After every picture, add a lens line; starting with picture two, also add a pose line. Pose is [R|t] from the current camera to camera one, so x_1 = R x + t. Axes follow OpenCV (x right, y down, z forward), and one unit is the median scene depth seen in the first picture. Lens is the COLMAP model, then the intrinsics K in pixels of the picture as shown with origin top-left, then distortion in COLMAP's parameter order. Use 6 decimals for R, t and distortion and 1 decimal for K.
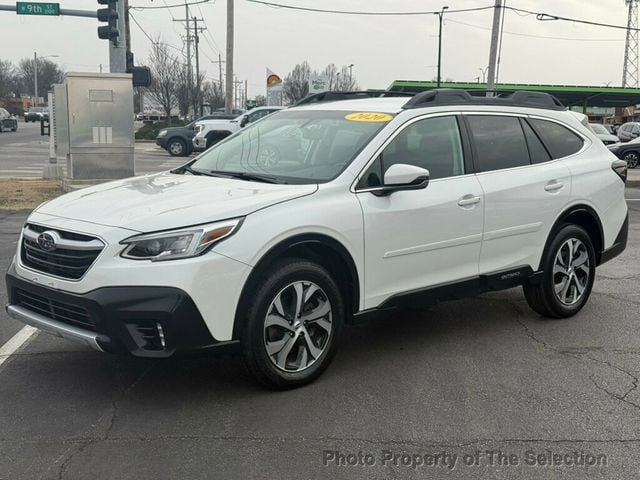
lens RADIAL K [[904.4, 0, 313.7], [0, 904.4, 243.1], [0, 0, 1]] dist [0.061605, 0.000000]
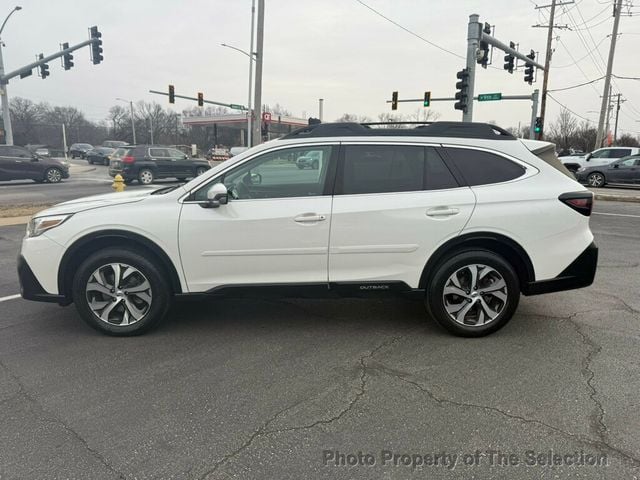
lens RADIAL K [[450.0, 0, 315.6], [0, 450.0, 242.5], [0, 0, 1]] dist [0.031977, -0.019374]
pose [[0.730613, 0.122968, -0.671627, 0.543313], [-0.090854, 0.992411, 0.082867, -0.061099], [0.676720, 0.000476, 0.736241, 0.548781]]
